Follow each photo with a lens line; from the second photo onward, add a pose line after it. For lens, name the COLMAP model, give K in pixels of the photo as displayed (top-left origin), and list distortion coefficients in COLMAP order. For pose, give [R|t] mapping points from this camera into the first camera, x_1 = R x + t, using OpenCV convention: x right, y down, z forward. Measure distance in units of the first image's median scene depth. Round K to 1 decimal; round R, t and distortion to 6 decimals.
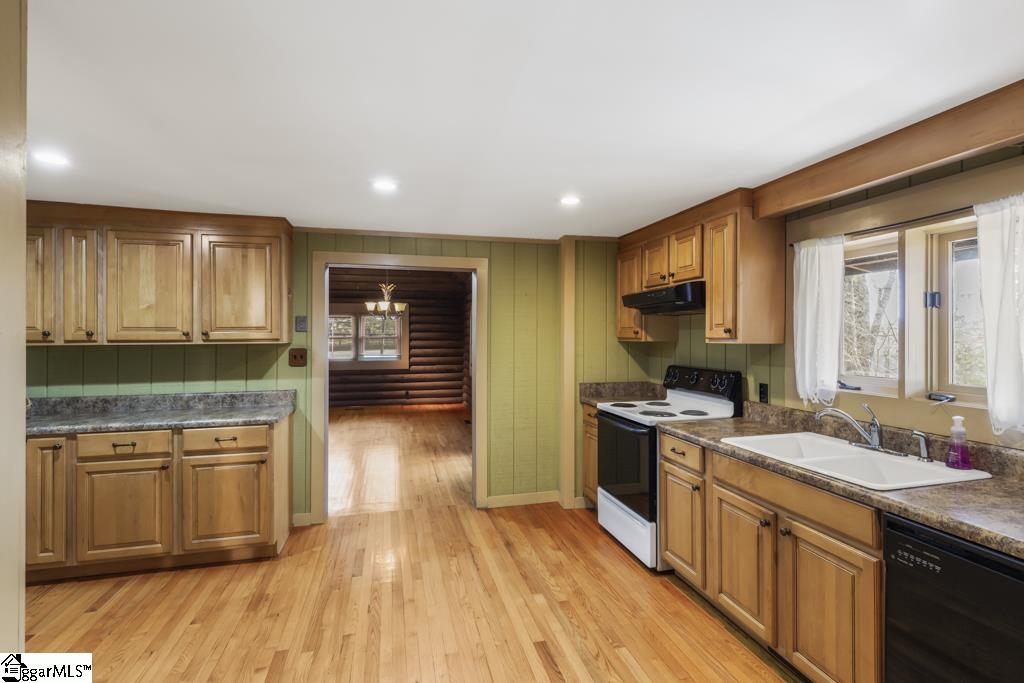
lens RADIAL K [[490.9, 0, 528.5], [0, 490.9, 334.1], [0, 0, 1]] dist [0.001163, -0.000104]
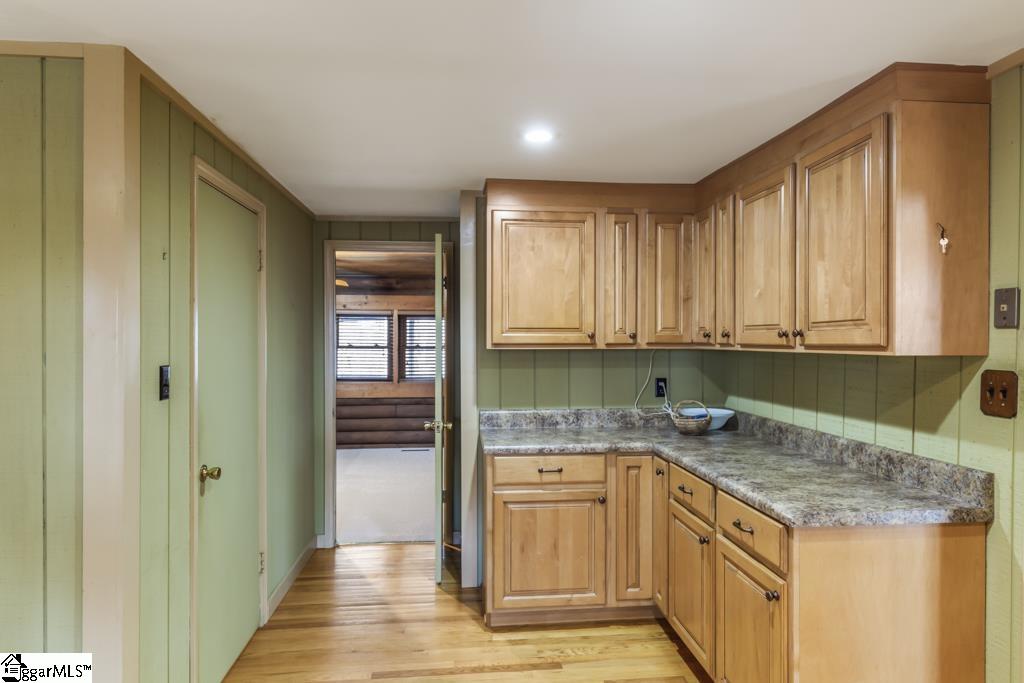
lens RADIAL K [[640.2, 0, 516.7], [0, 640.2, 340.6], [0, 0, 1]] dist [0.001624, 0.000414]
pose [[-0.173032, 0.004806, -0.984905, 0.128143], [-0.000688, 0.999987, 0.005001, 0.003288], [0.984916, 0.001543, -0.173026, 0.861824]]
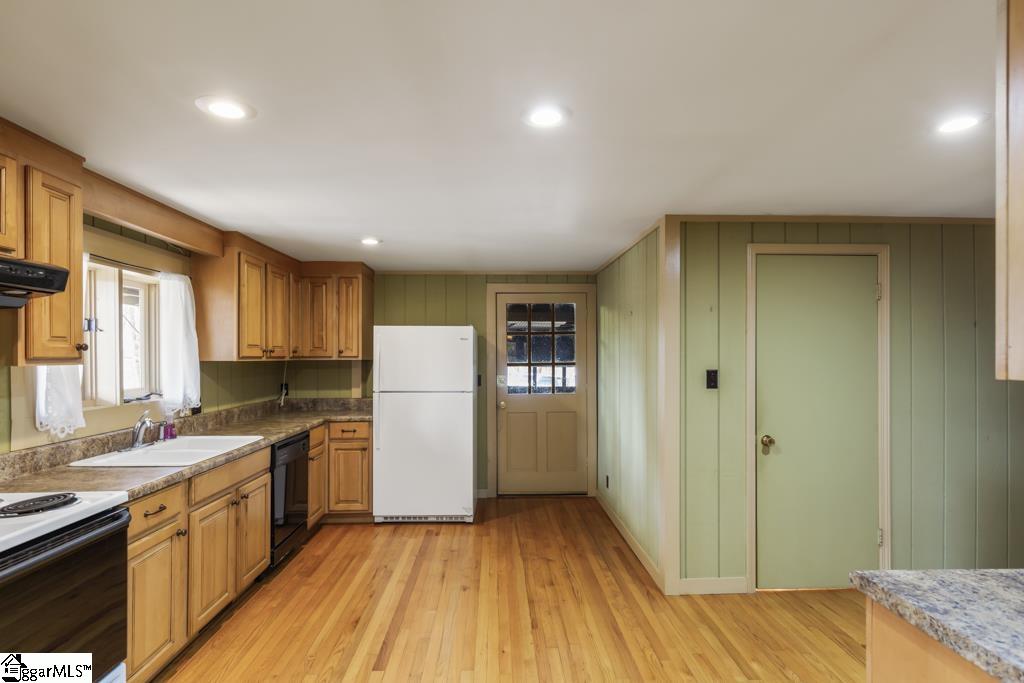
lens RADIAL K [[545.8, 0, 514.4], [0, 545.8, 354.2], [0, 0, 1]] dist [-0.000836, -0.000068]
pose [[-0.971609, 0.003151, 0.236573, -0.372293], [0.002392, 0.999991, -0.003494, 0.007275], [-0.236581, -0.002829, -0.971608, 1.493036]]
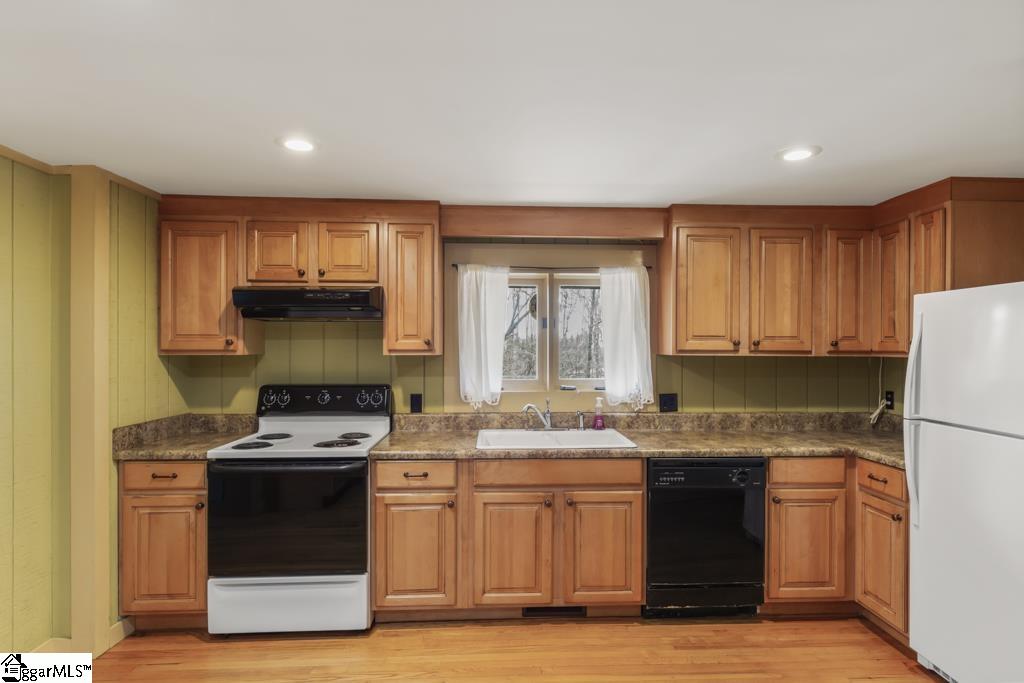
lens RADIAL K [[541.2, 0, 510.7], [0, 541.2, 349.1], [0, 0, 1]] dist [0.015296, 0.000283]
pose [[0.233025, -0.003892, 0.972463, -0.562359], [-0.003915, 0.999980, 0.004940, 0.001021], [-0.972463, -0.004958, 0.233005, 0.534221]]
